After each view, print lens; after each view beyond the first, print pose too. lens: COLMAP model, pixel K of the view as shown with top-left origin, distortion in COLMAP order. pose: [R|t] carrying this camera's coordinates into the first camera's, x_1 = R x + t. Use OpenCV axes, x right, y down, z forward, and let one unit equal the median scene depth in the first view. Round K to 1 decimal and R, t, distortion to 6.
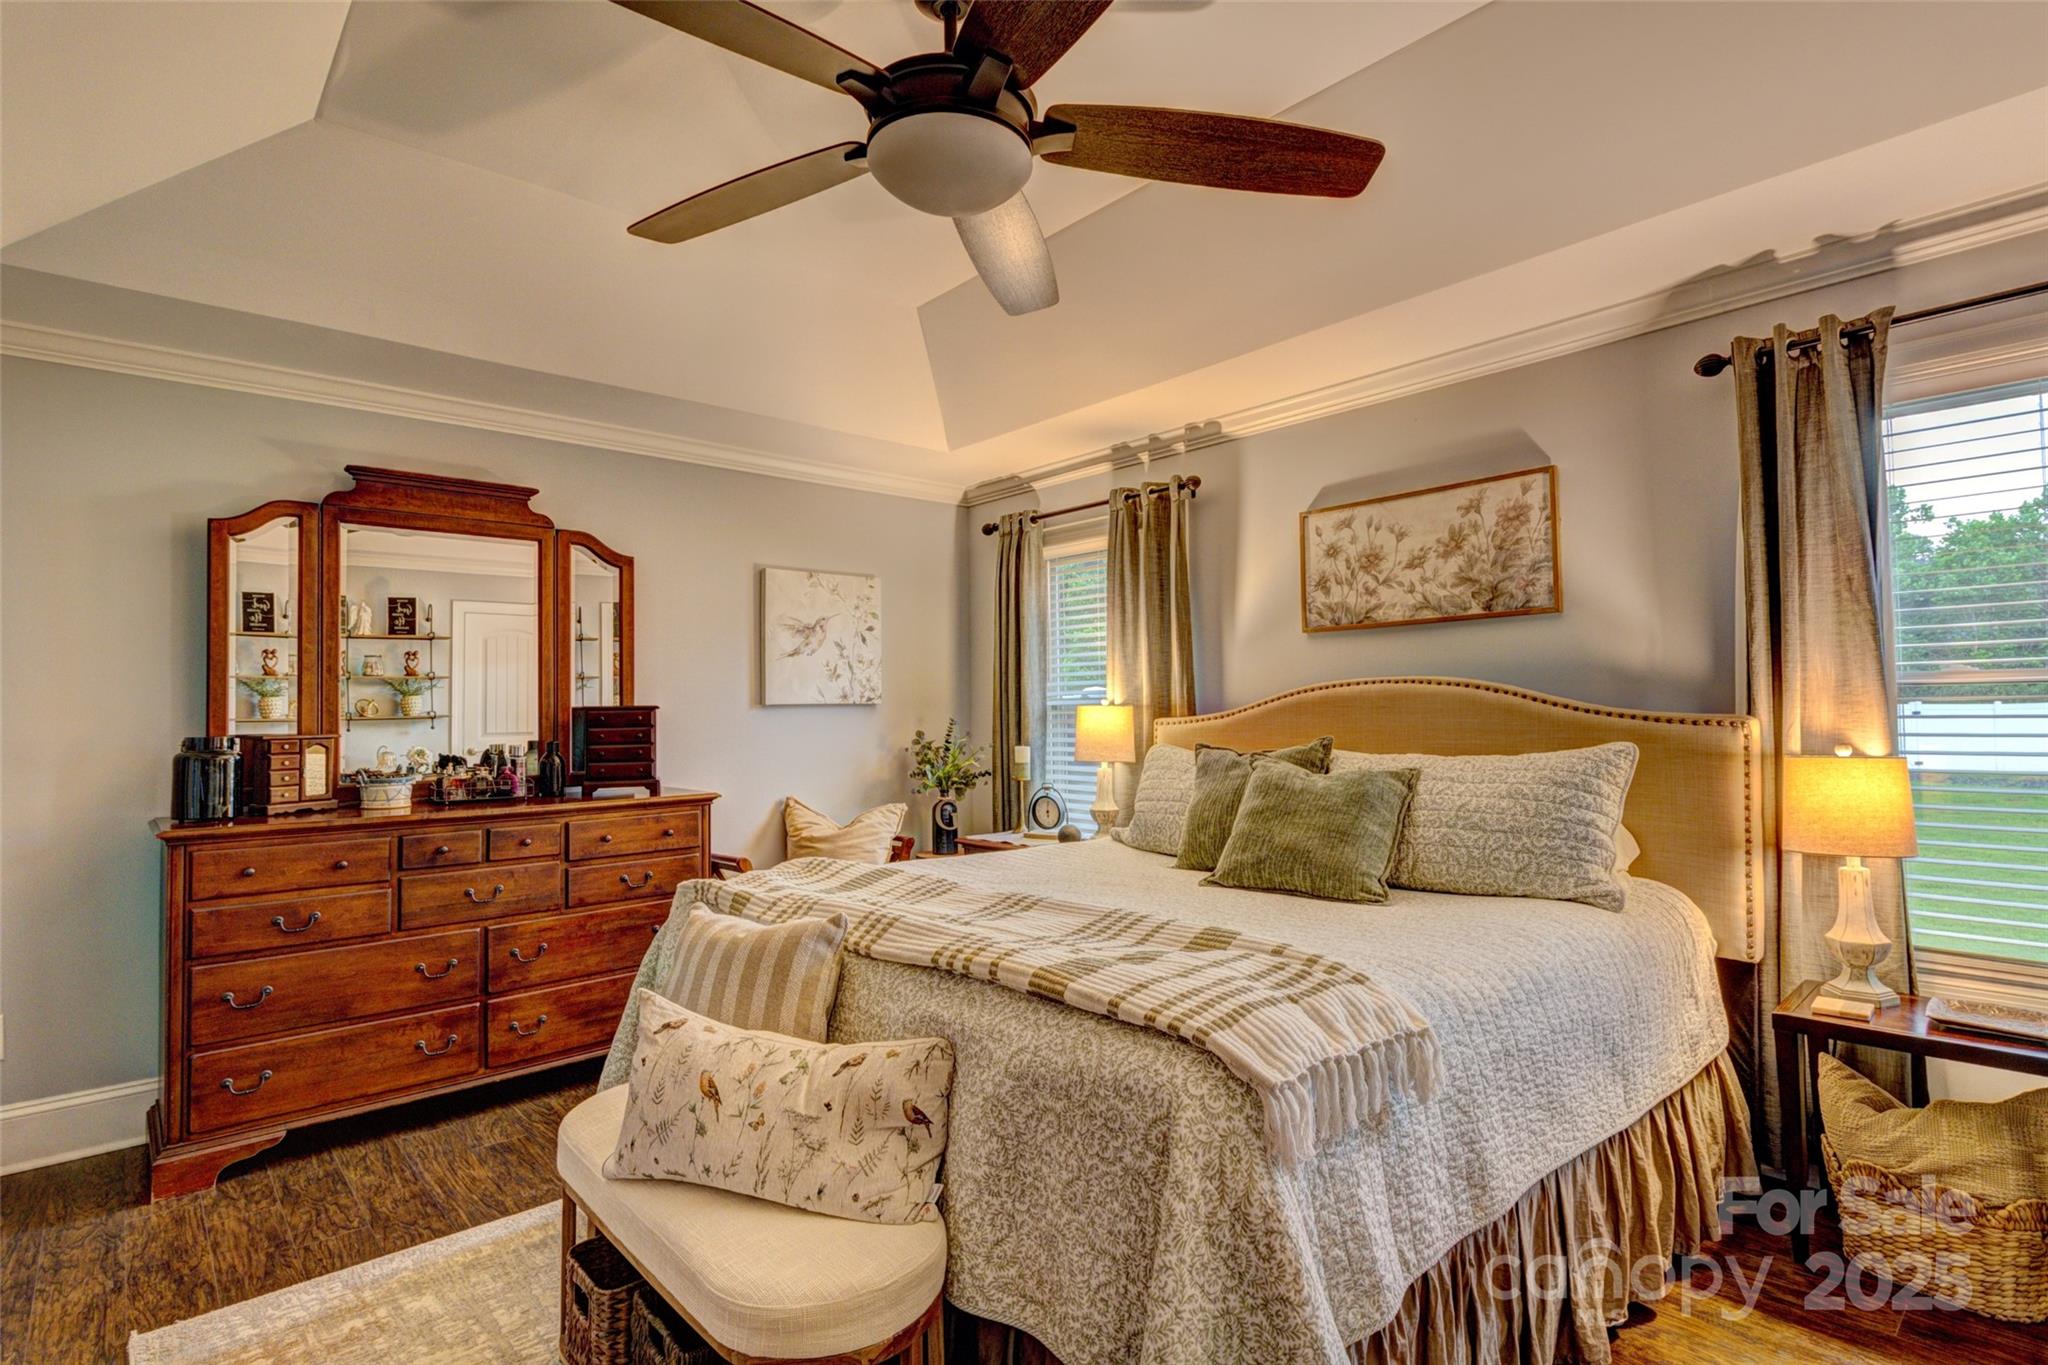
lens RADIAL K [[1019.6, 0, 1012.9], [0, 1019.6, 685.2], [0, 0, 1]] dist [0.002835, 0.000230]
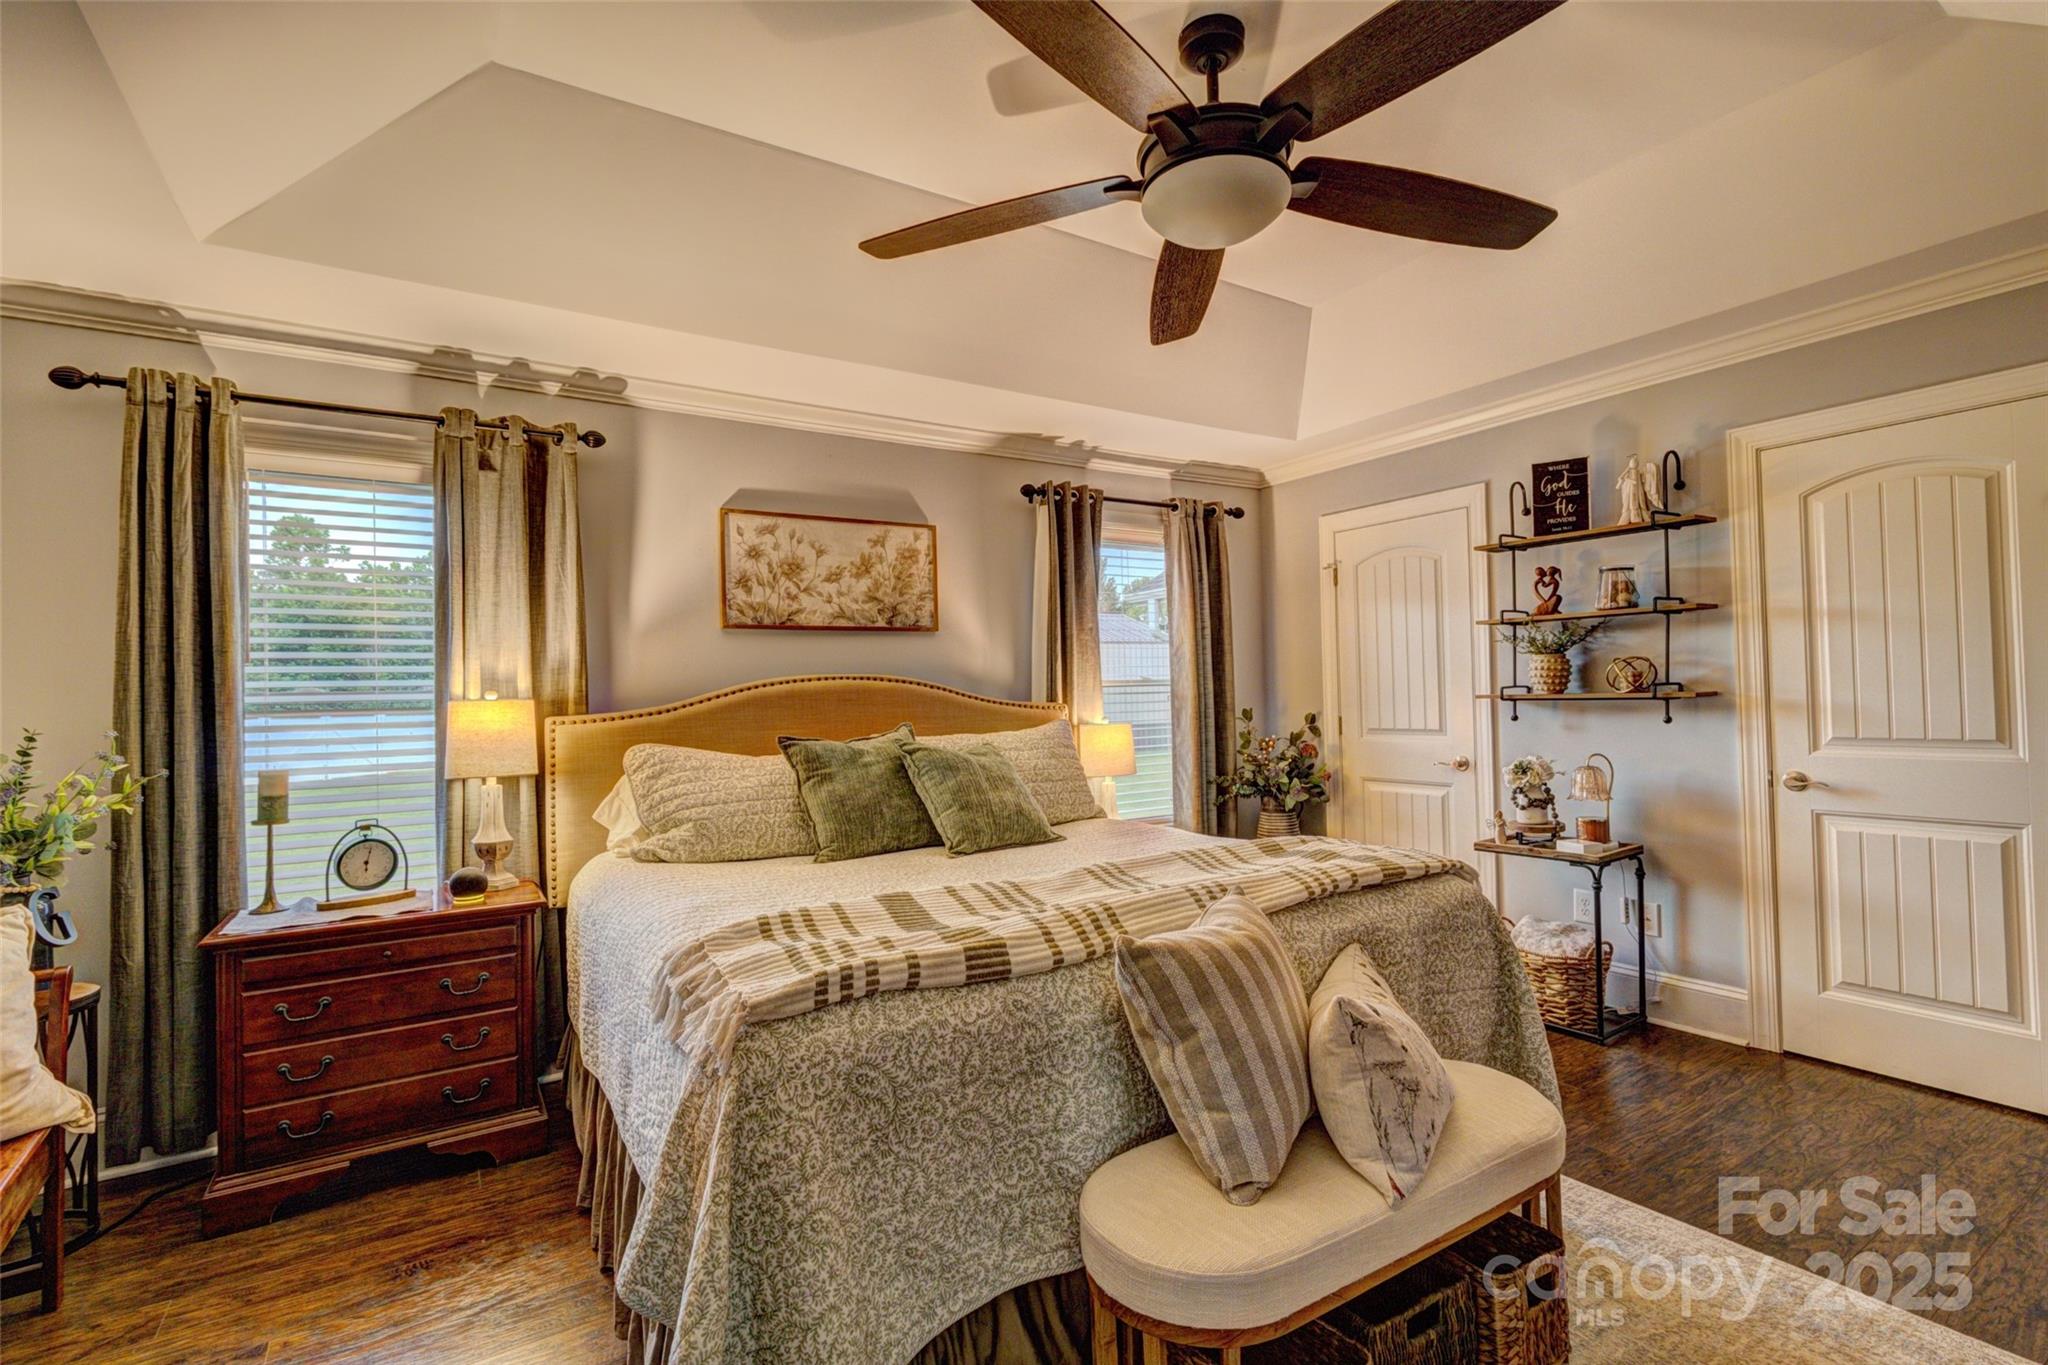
lens RADIAL K [[941.1, 0, 1017.0], [0, 941.1, 675.5], [0, 0, 1]] dist [0.001800, 0.000320]
pose [[0.150819, 0.031782, 0.988050, -0.646067], [-0.006544, 0.999493, -0.031151, 0.024551], [-0.988540, -0.001768, 0.150951, 0.635889]]
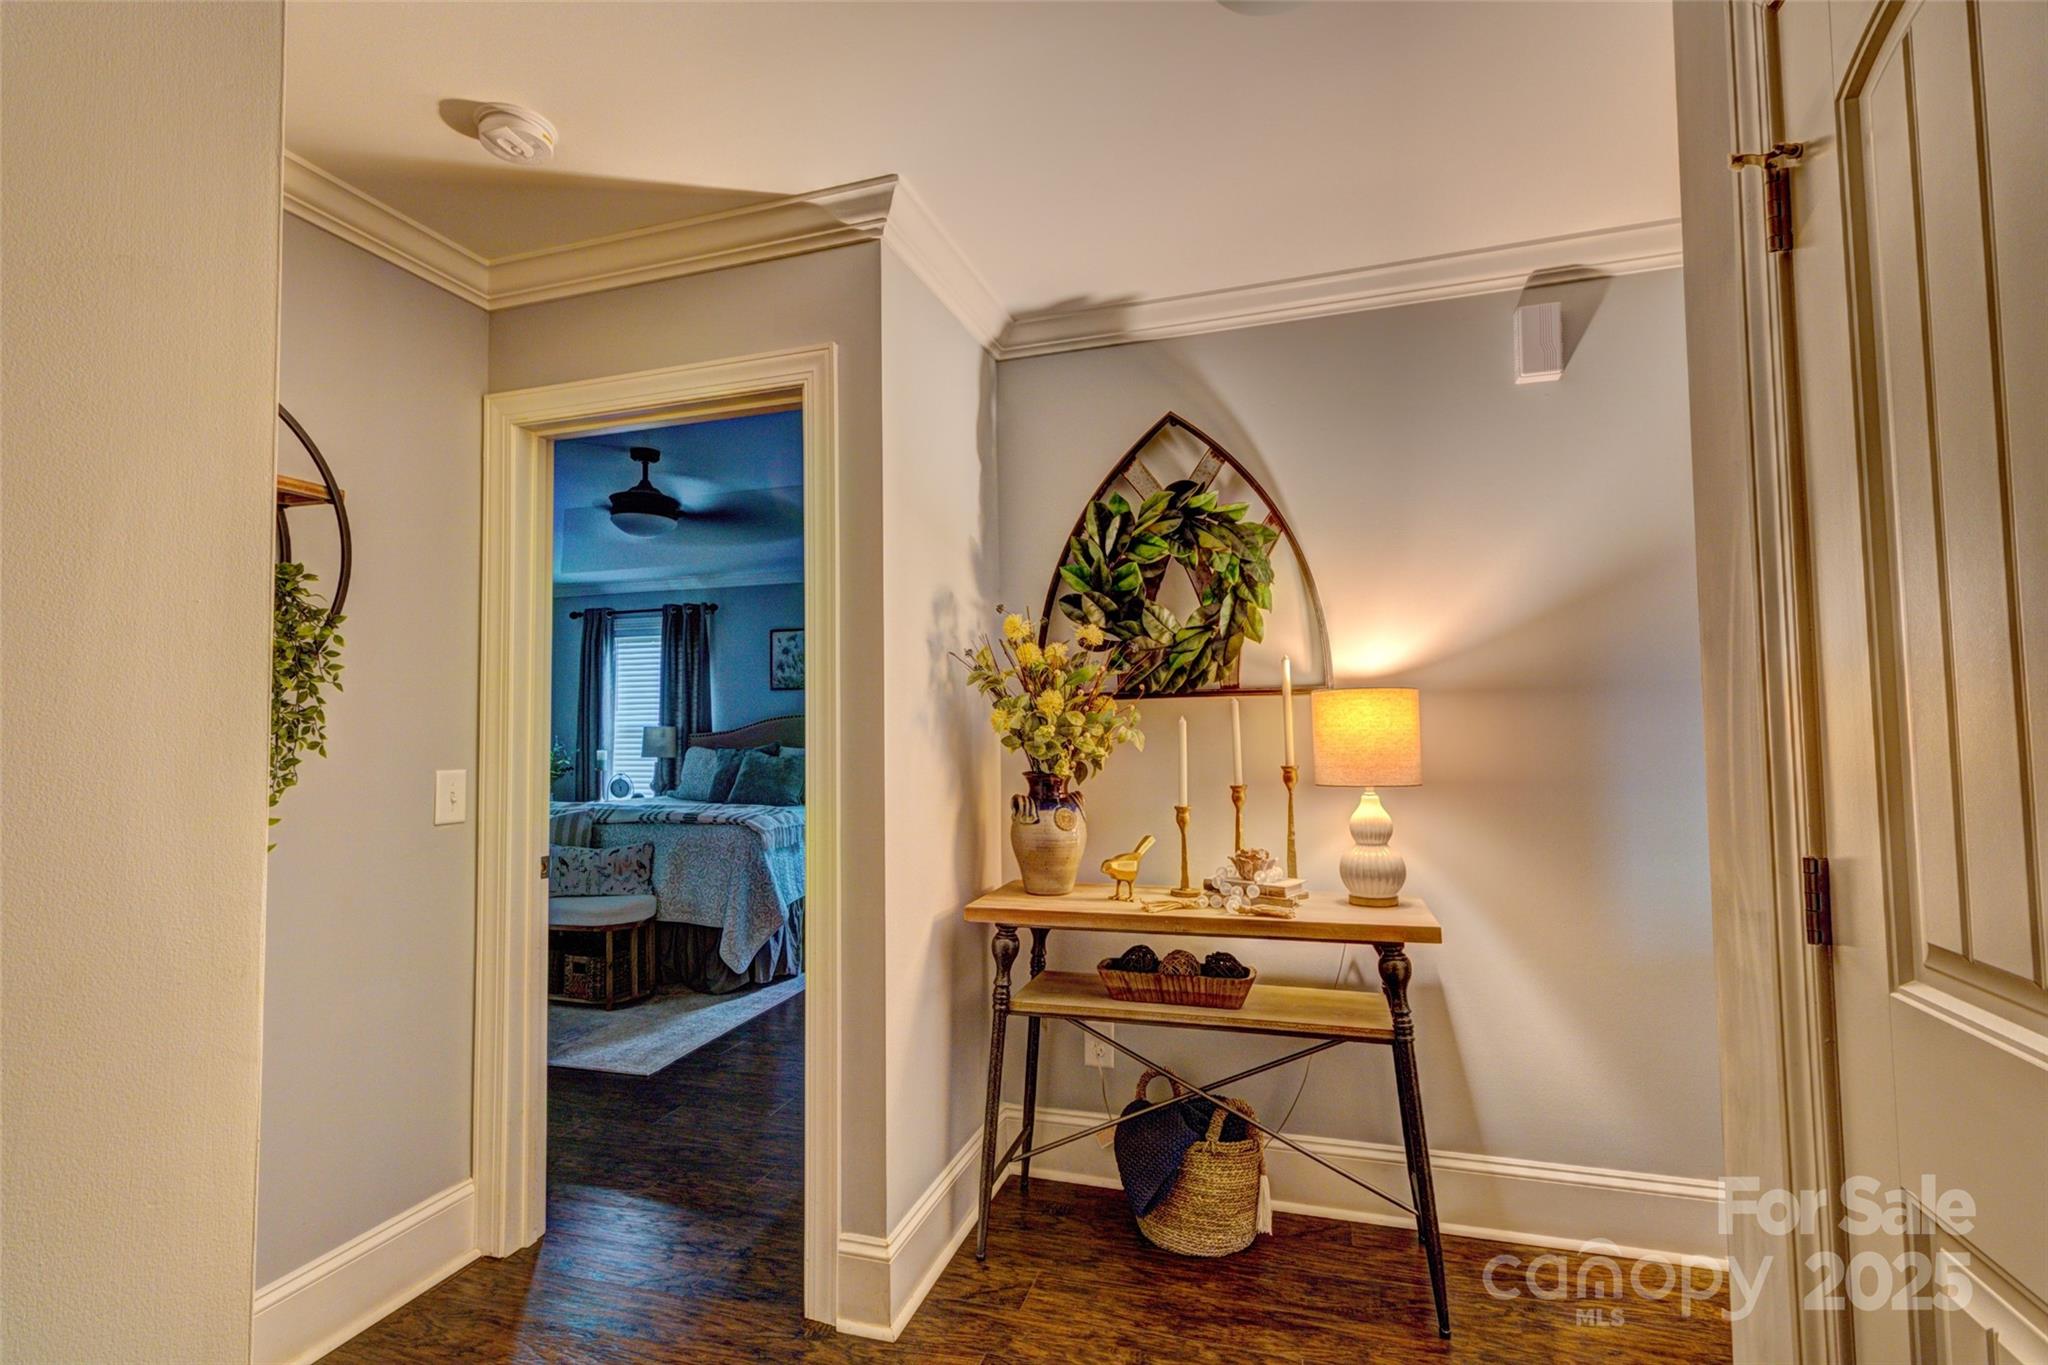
lens RADIAL K [[941.1, 0, 1022.7], [0, 941.1, 678.1], [0, 0, 1]] dist [0.001800, 0.000320]
pose [[0.853052, 0.031537, 0.520873, -0.281810], [-0.015606, 0.999267, -0.034944, -0.020828], [-0.521593, 0.021680, 0.852919, -0.917610]]
